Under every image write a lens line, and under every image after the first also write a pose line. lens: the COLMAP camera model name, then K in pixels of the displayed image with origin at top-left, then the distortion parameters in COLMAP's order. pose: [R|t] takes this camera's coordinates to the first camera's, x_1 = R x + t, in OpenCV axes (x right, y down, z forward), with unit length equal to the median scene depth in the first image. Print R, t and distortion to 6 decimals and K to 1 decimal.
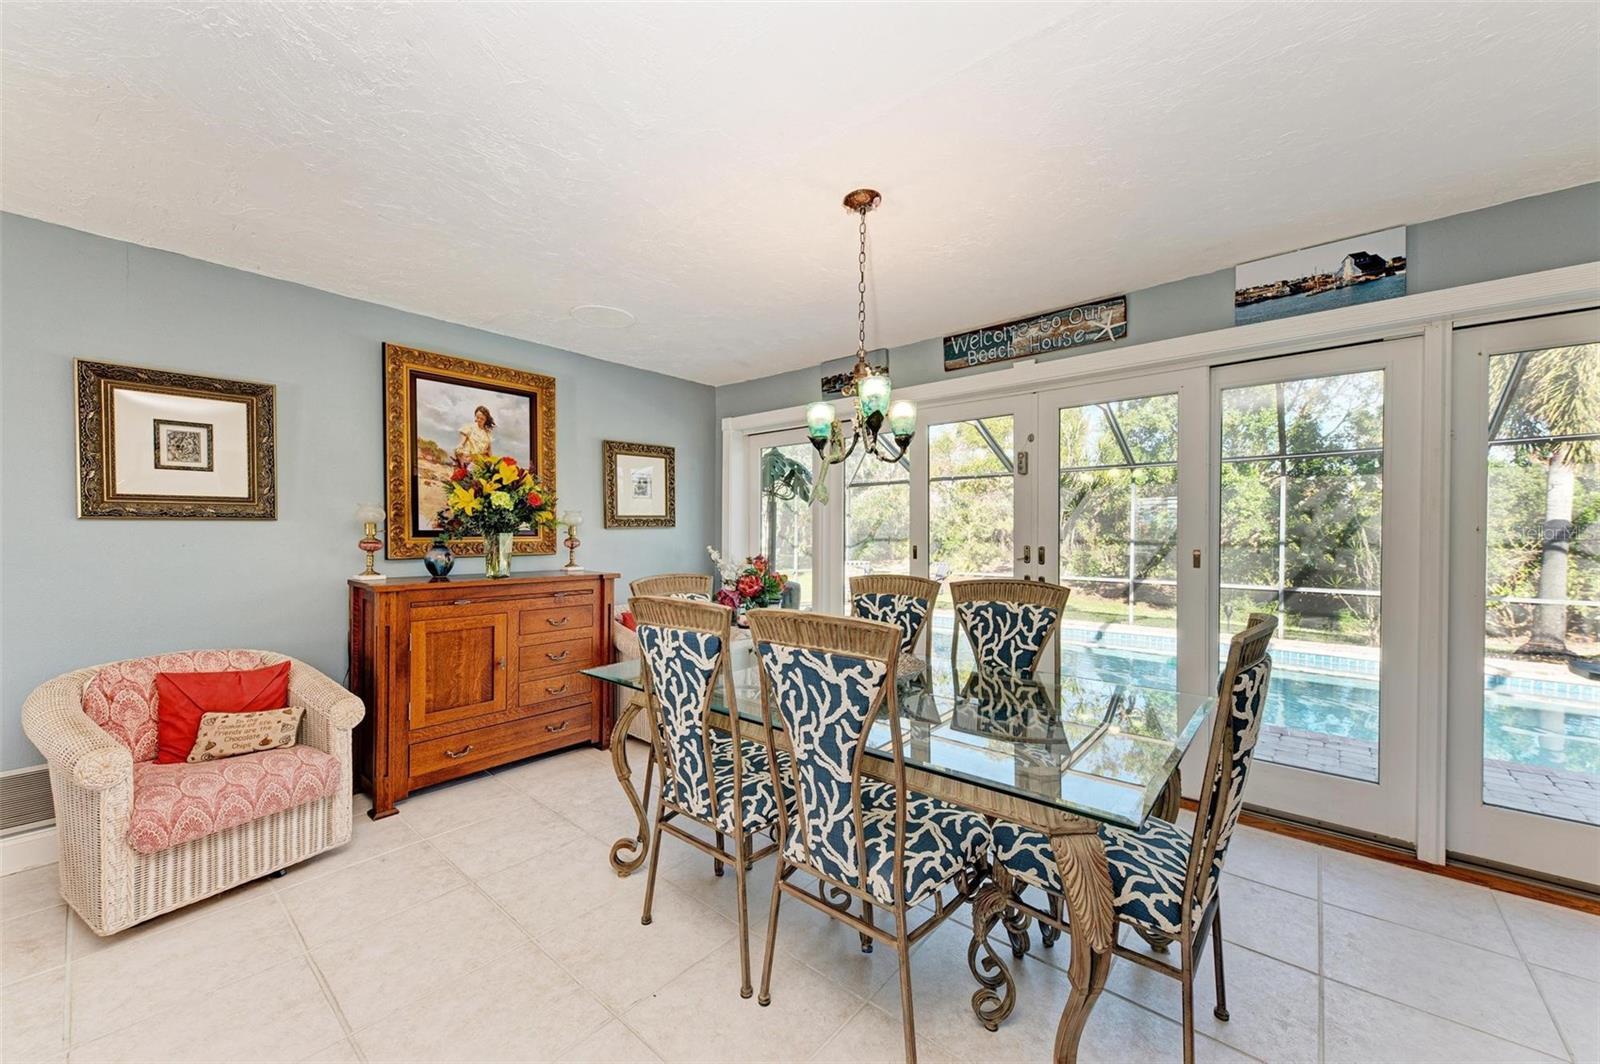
lens RADIAL K [[610.8, 0, 789.1], [0, 610.8, 535.2], [0, 0, 1]] dist [0.013389, -0.001823]
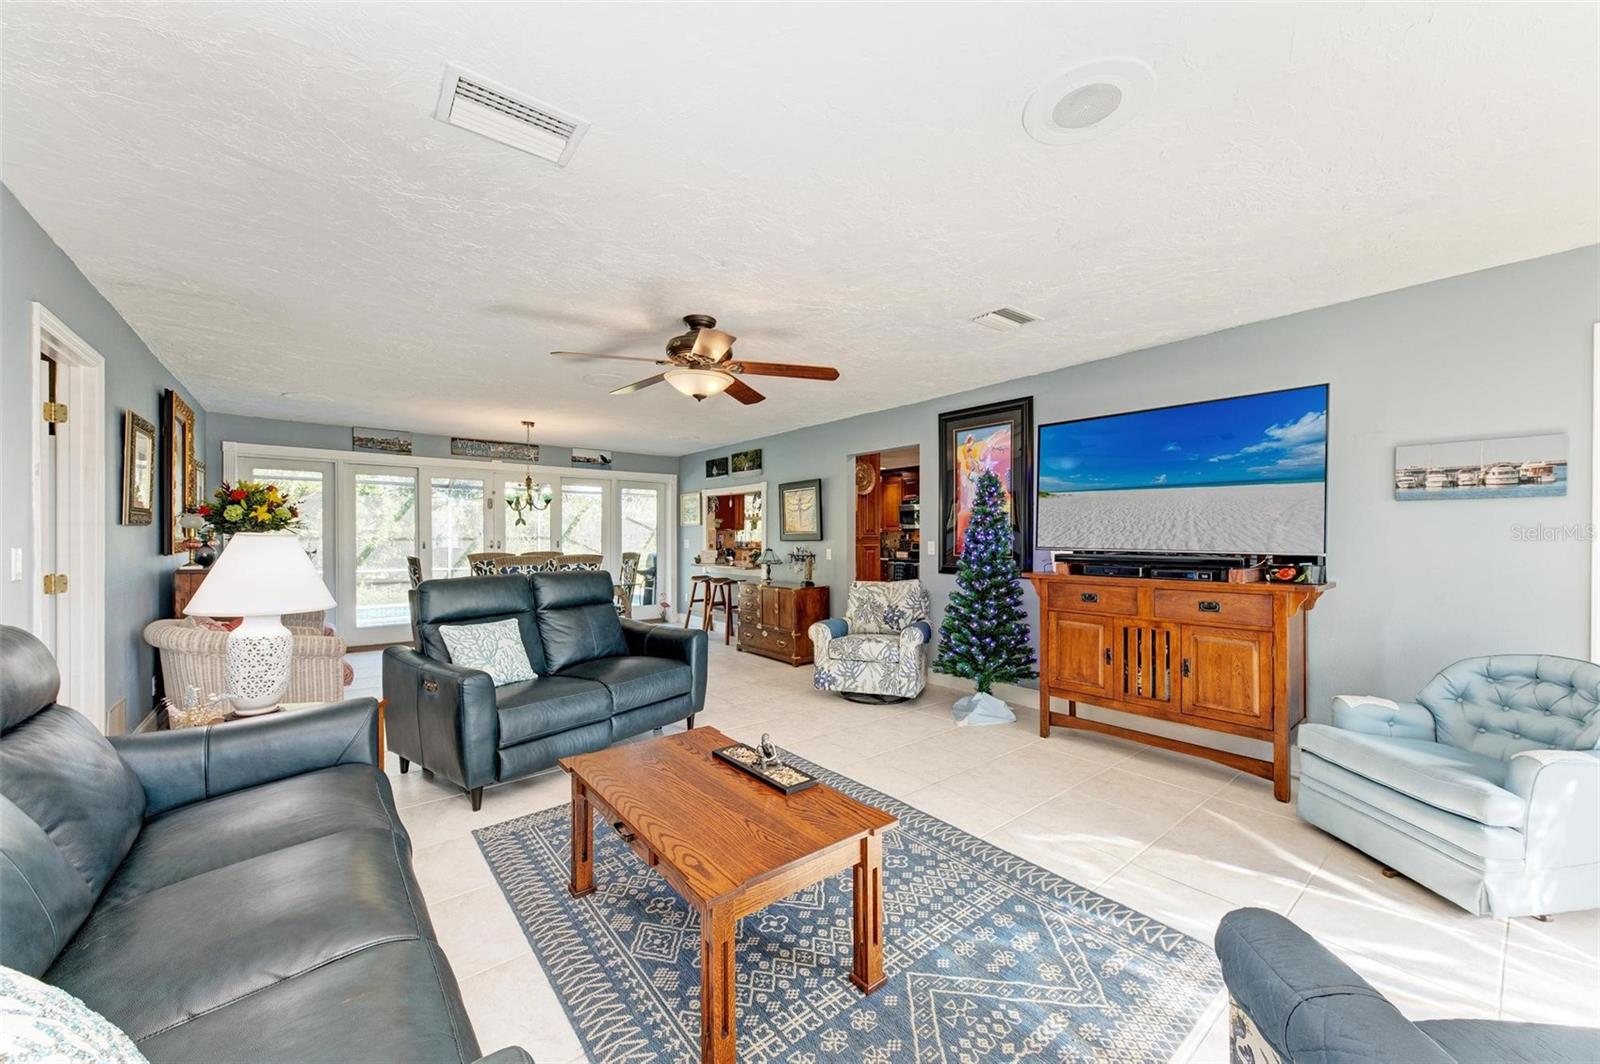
lens RADIAL K [[610.8, 0, 806.7], [0, 610.8, 539.5], [0, 0, 1]] dist [0.013389, -0.001823]
pose [[0.169715, -0.008182, 0.985459, -1.693218], [-0.001202, 0.999963, 0.008509, -0.006983], [-0.985493, -0.002629, 0.169698, -0.540380]]
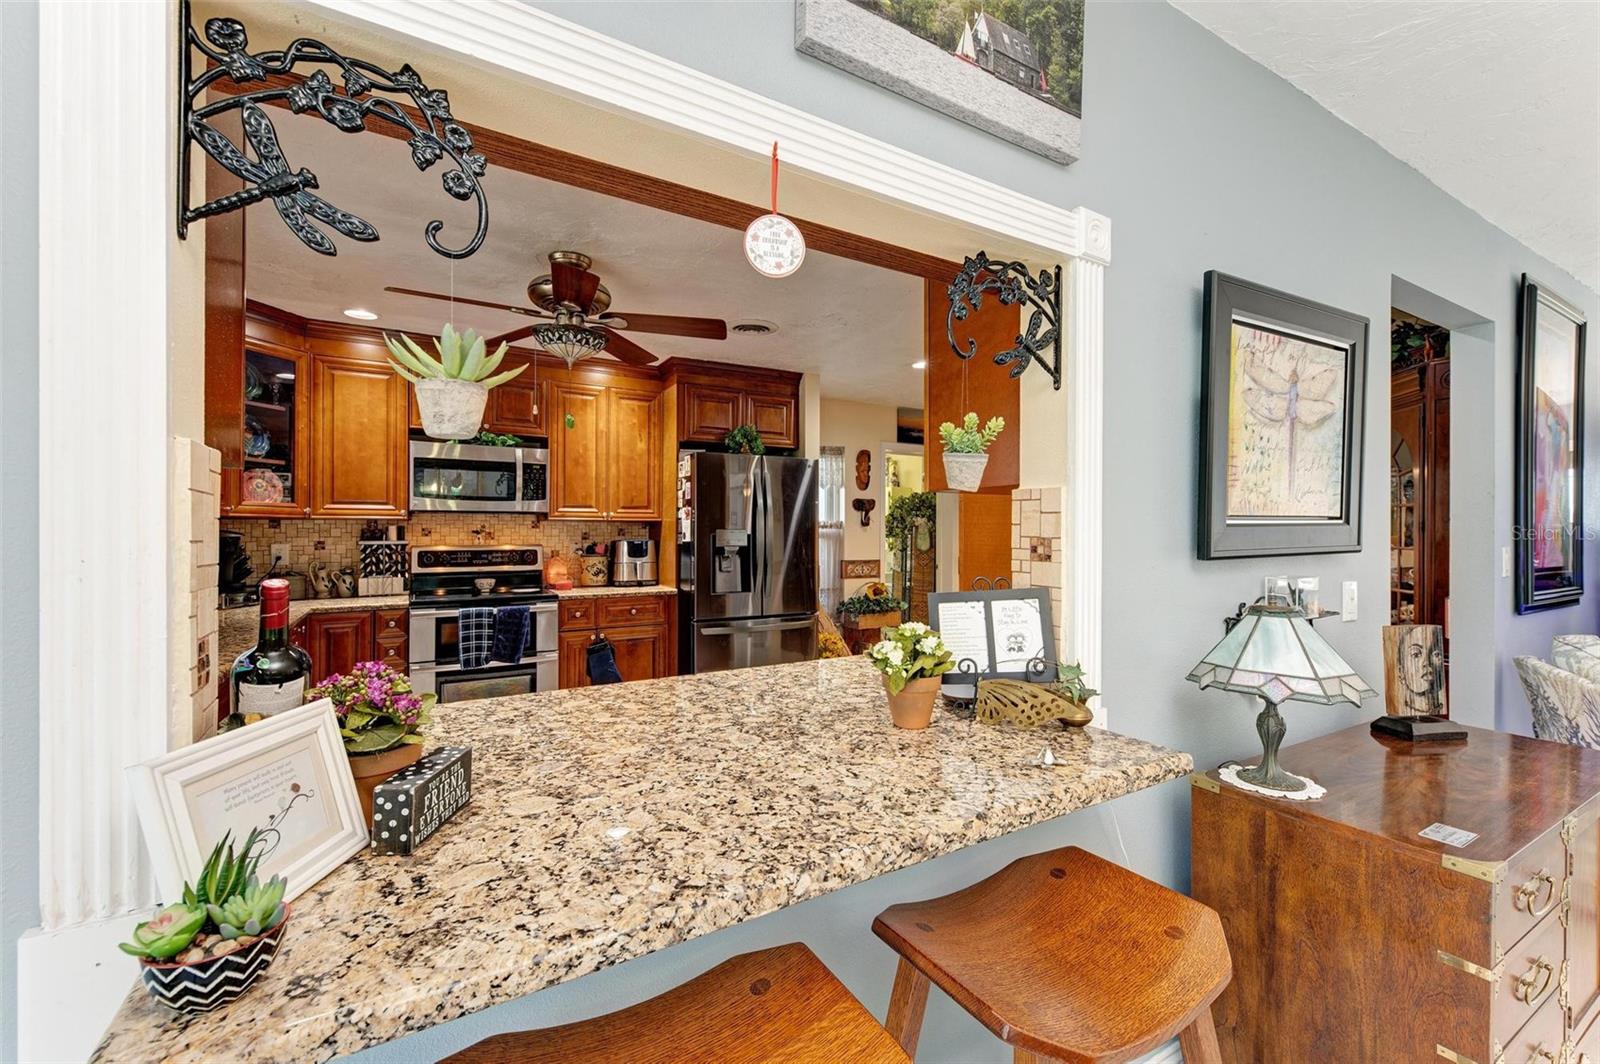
lens RADIAL K [[656.3, 0, 799.4], [0, 656.3, 534.1], [0, 0, 1]] dist [0.015022, -0.003748]
pose [[-0.950915, -0.006108, 0.309391, 0.537320], [-0.005889, 0.999981, 0.001641, 0.000122], [-0.309396, -0.000262, -0.950933, 0.438522]]
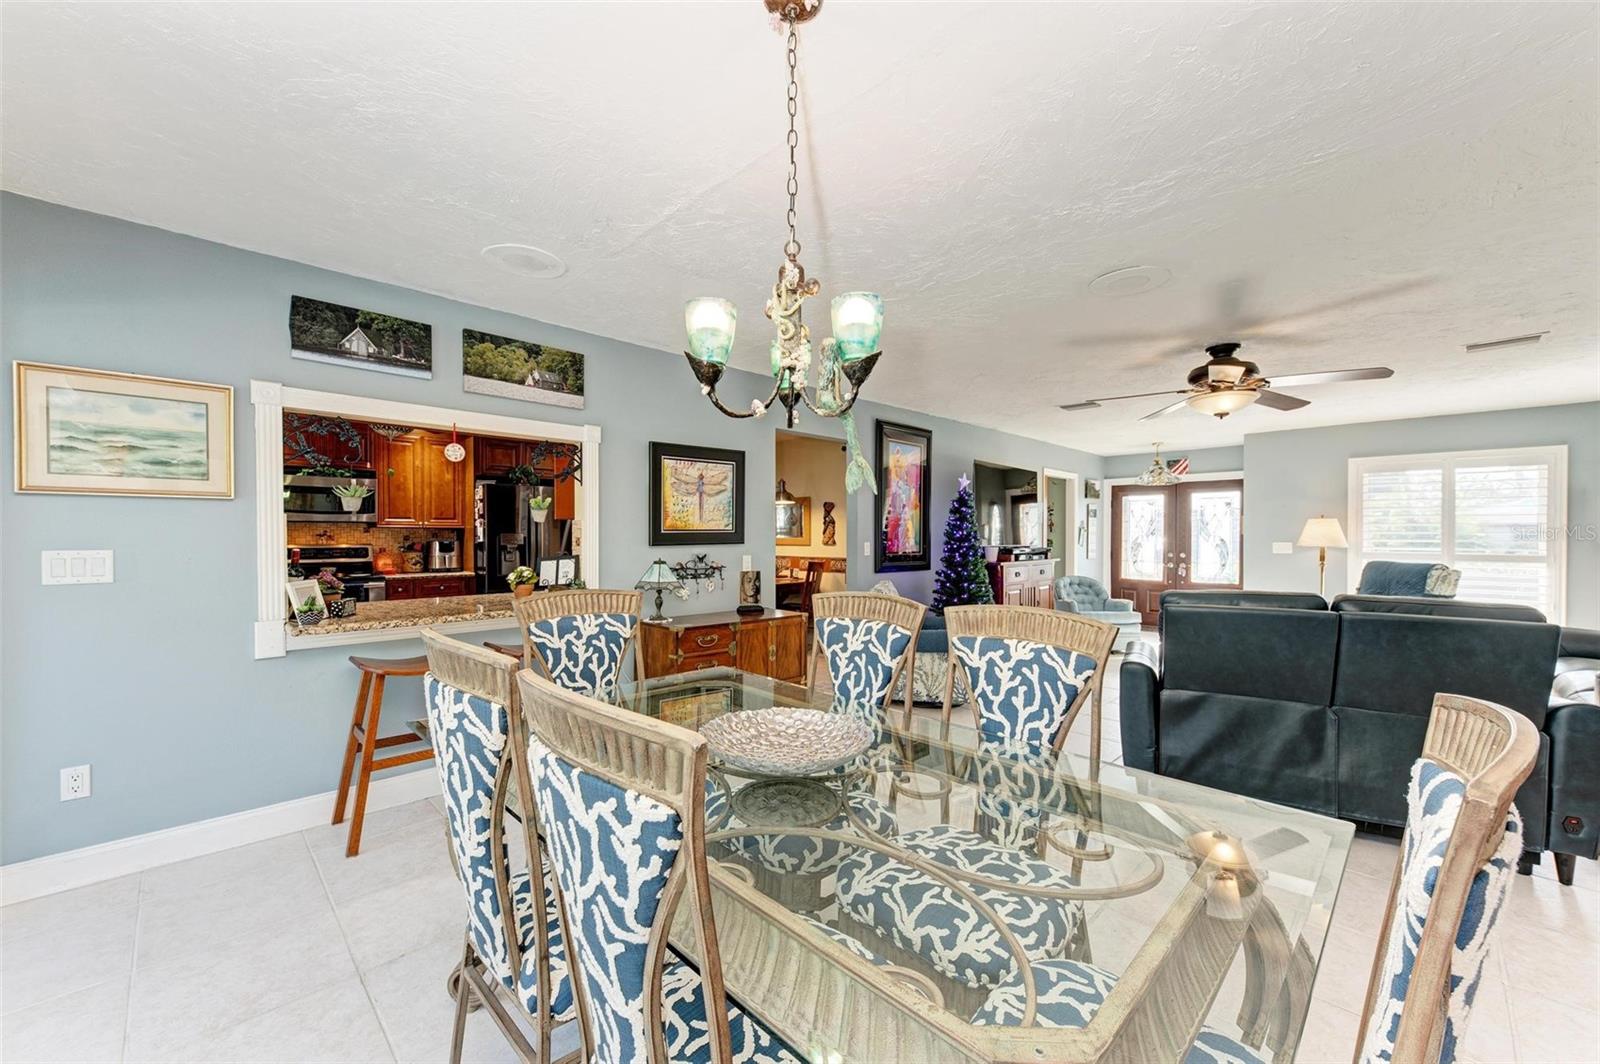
lens RADIAL K [[610.8, 0, 798.6], [0, 610.8, 545.6], [0, 0, 1]] dist [0.013389, -0.001823]
pose [[-0.997144, -0.006810, 0.075217, 0.037931], [-0.005726, 0.999877, 0.014623, -0.002195], [-0.075308, 0.014150, -0.997060, 1.065813]]
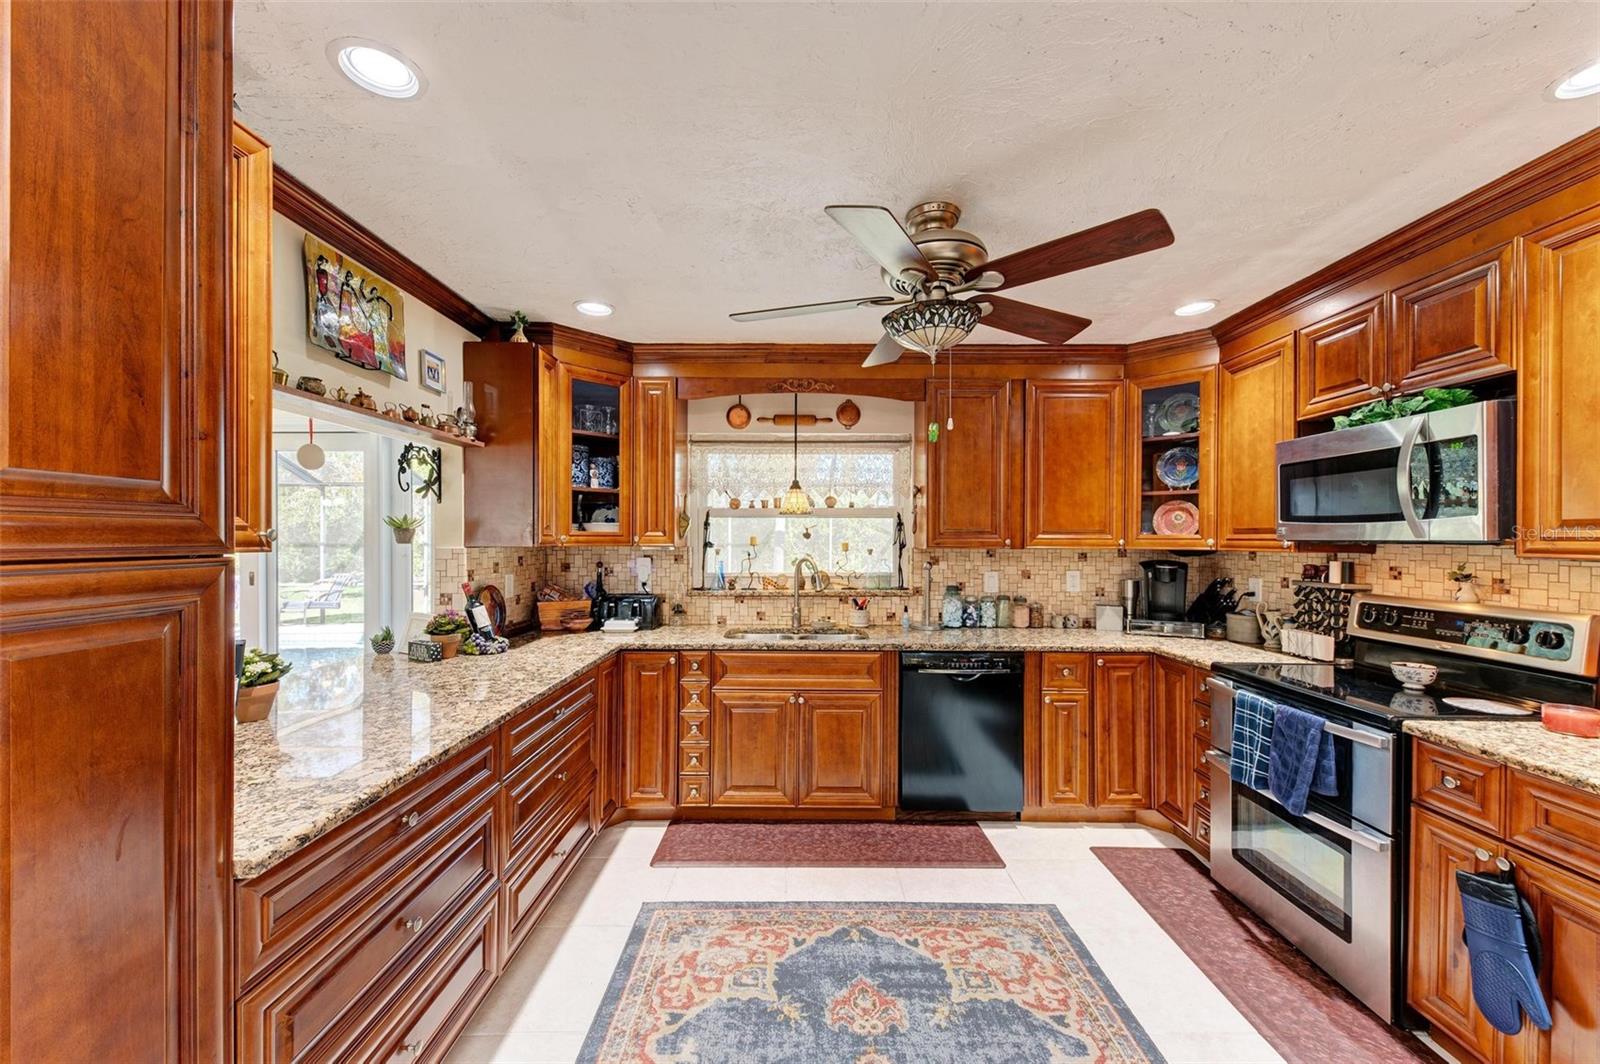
lens RADIAL K [[610.8, 0, 809.5], [0, 610.8, 538.9], [0, 0, 1]] dist [0.013389, -0.001823]
pose [[0.745533, -0.006966, 0.666432, 0.600470], [0.002260, 0.999966, 0.007925, -0.047050], [-0.666465, -0.004402, 0.745524, -0.664317]]
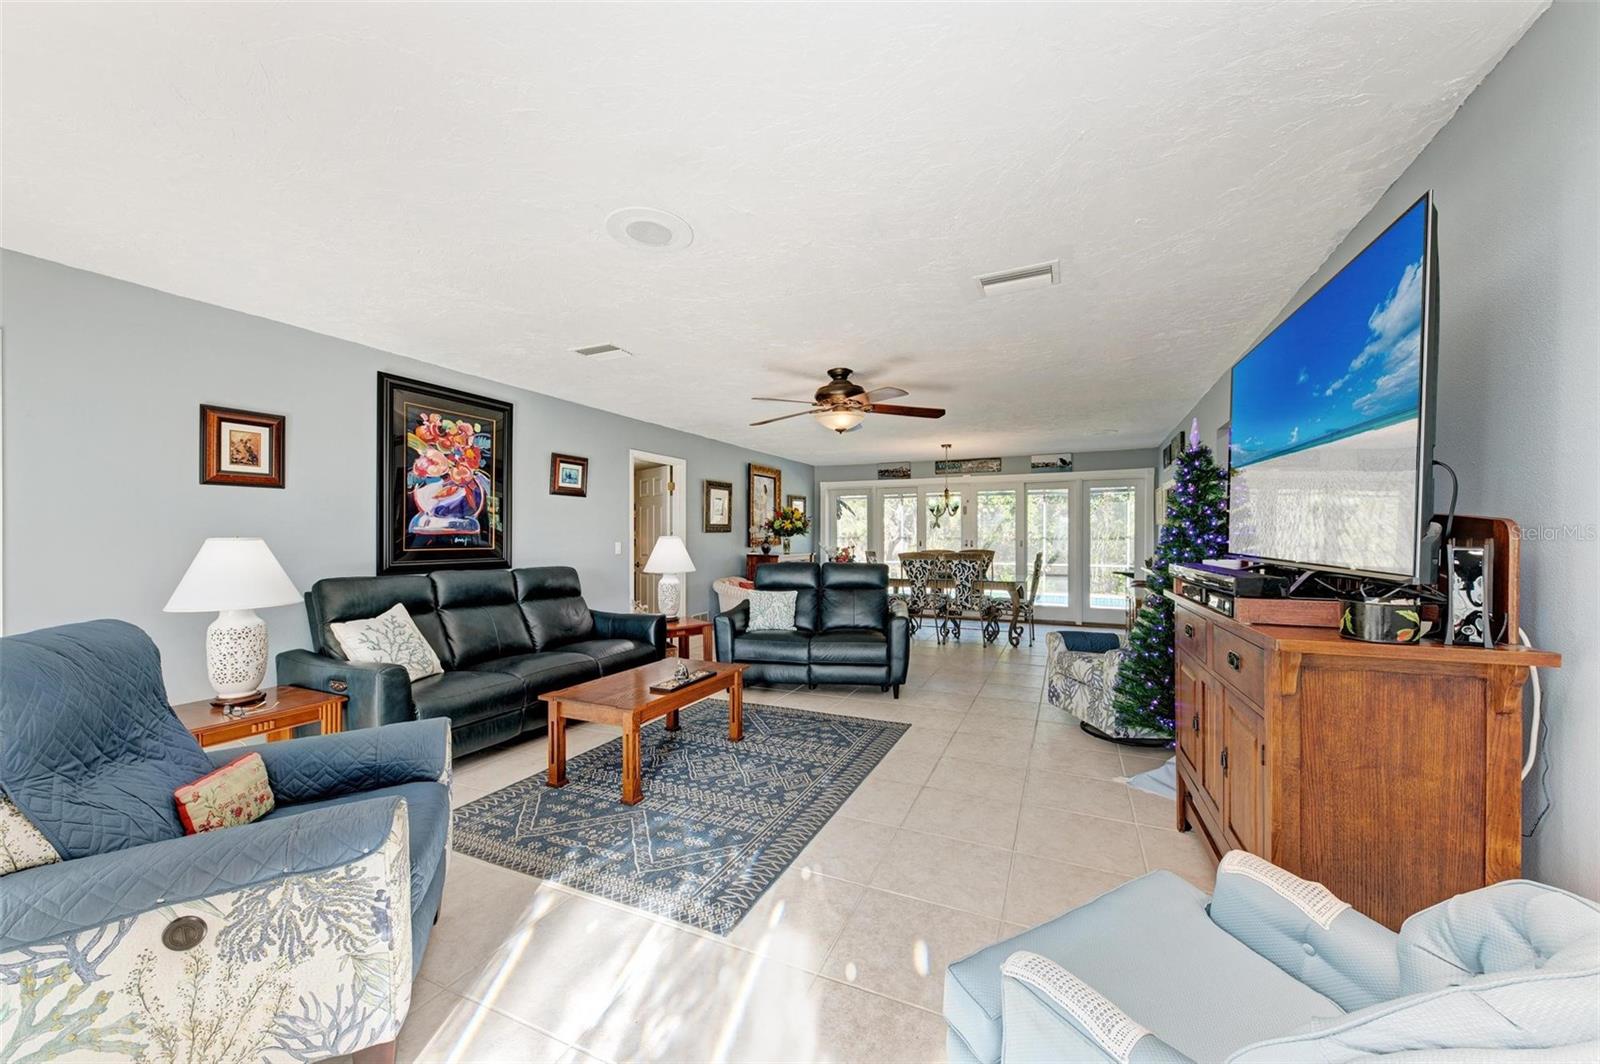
lens RADIAL K [[591.0, 0, 785.0], [0, 591.0, 539.5], [0, 0, 1]] dist [0.010707, -0.000034]
pose [[0.963932, -0.007464, 0.266044, -1.161185], [0.005572, 0.999954, 0.007868, -0.010545], [-0.266090, -0.006102, 0.963929, -1.423061]]
